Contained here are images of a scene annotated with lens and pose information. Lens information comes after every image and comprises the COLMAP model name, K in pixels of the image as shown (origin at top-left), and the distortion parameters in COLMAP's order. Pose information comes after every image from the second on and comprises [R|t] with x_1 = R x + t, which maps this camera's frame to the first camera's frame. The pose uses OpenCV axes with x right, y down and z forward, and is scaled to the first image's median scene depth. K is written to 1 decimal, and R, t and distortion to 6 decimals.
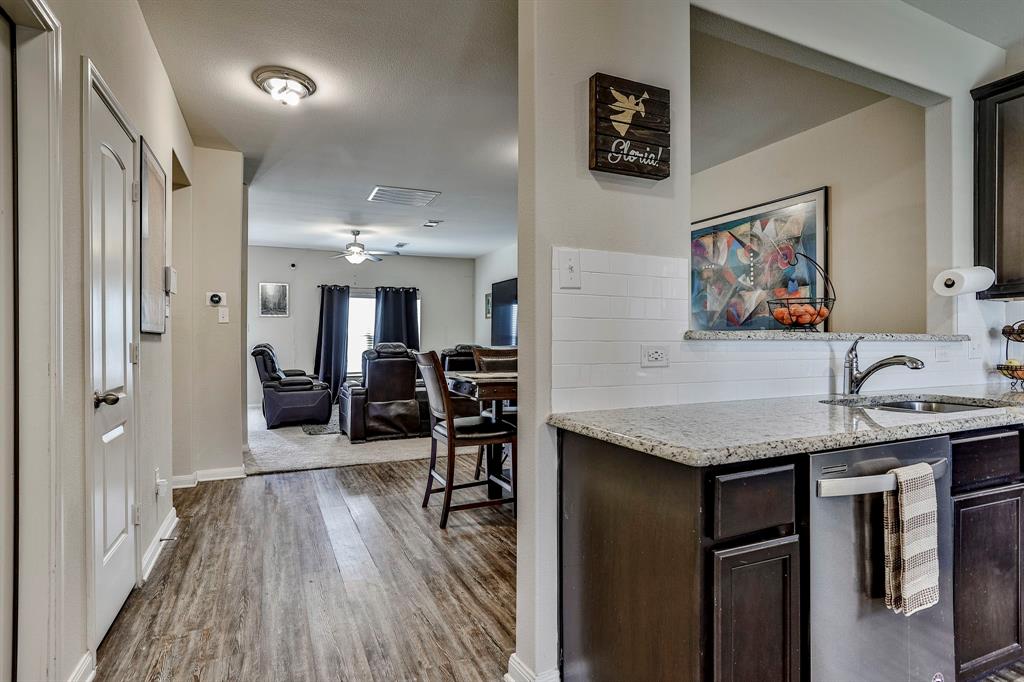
lens RADIAL K [[523.1, 0, 506.2], [0, 523.1, 339.7], [0, 0, 1]] dist [-0.028582, 0.013990]
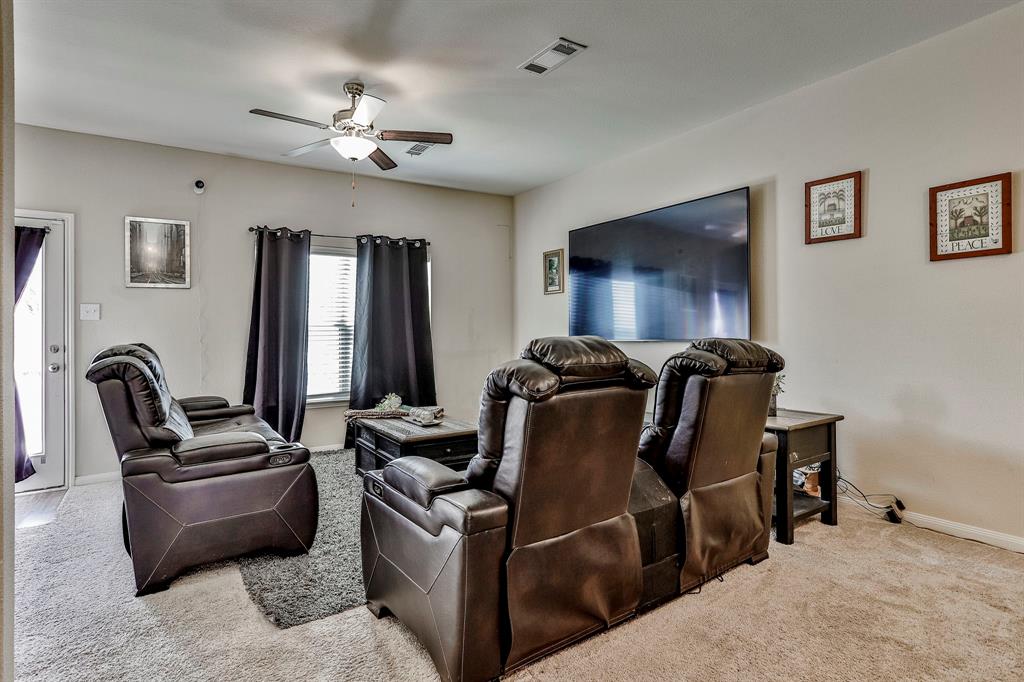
lens RADIAL K [[523.1, 0, 478.8], [0, 523.1, 322.3], [0, 0, 1]] dist [-0.028582, 0.013990]
pose [[0.991380, -0.013172, 0.130351, -0.528934], [0.015897, 0.999676, -0.019883, 0.005954], [-0.130047, 0.021784, 0.991269, 1.197573]]
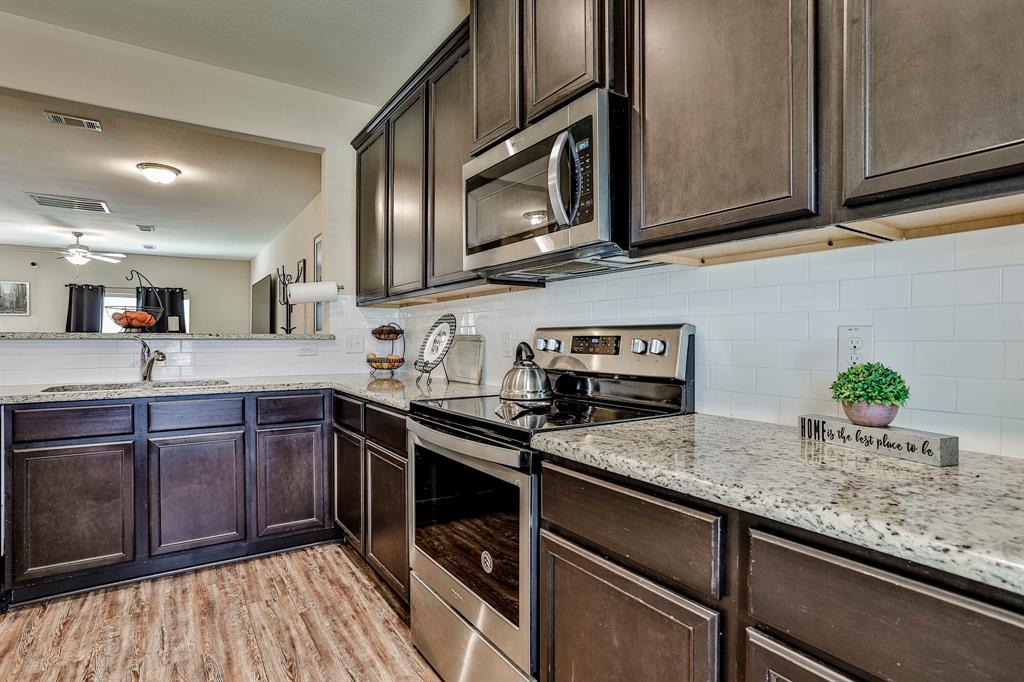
lens RADIAL K [[523.1, 0, 512.2], [0, 523.1, 341.8], [0, 0, 1]] dist [-0.028582, 0.013990]
pose [[0.988000, 0.000466, 0.154452, 0.864116], [-0.001013, 0.999993, 0.003466, 0.004968], [-0.154450, -0.003581, 0.987994, -0.302822]]
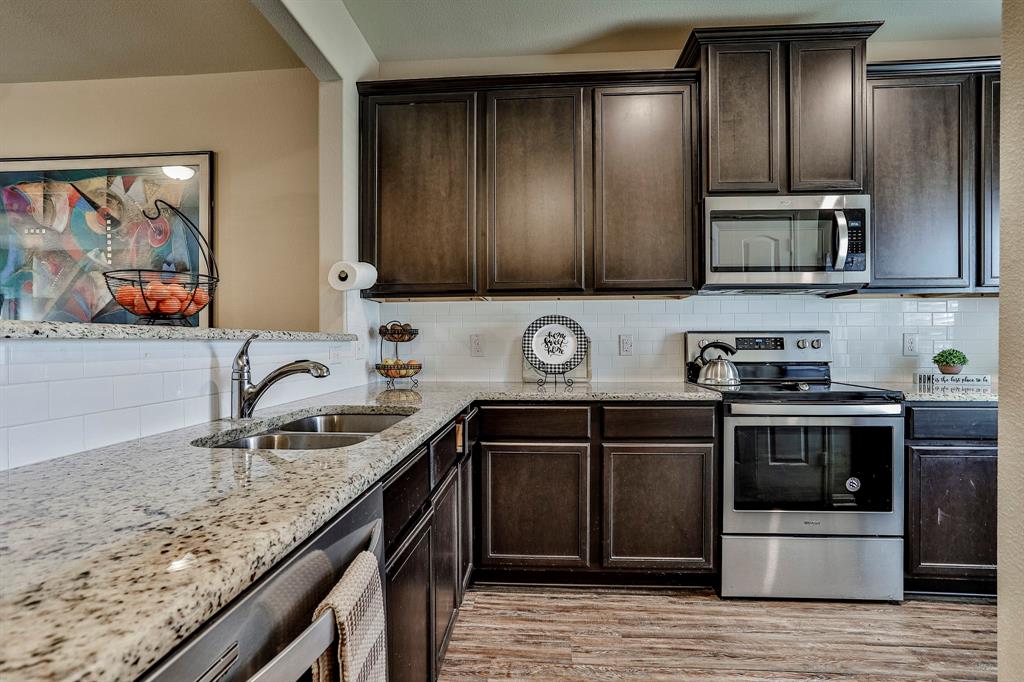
lens RADIAL K [[523.1, 0, 510.8], [0, 523.1, 338.0], [0, 0, 1]] dist [-0.028582, 0.013990]
pose [[0.480876, -0.000193, 0.876788, 0.125370], [0.006471, 0.999974, -0.003329, 0.001708], [-0.876765, 0.007274, 0.480865, 0.190150]]
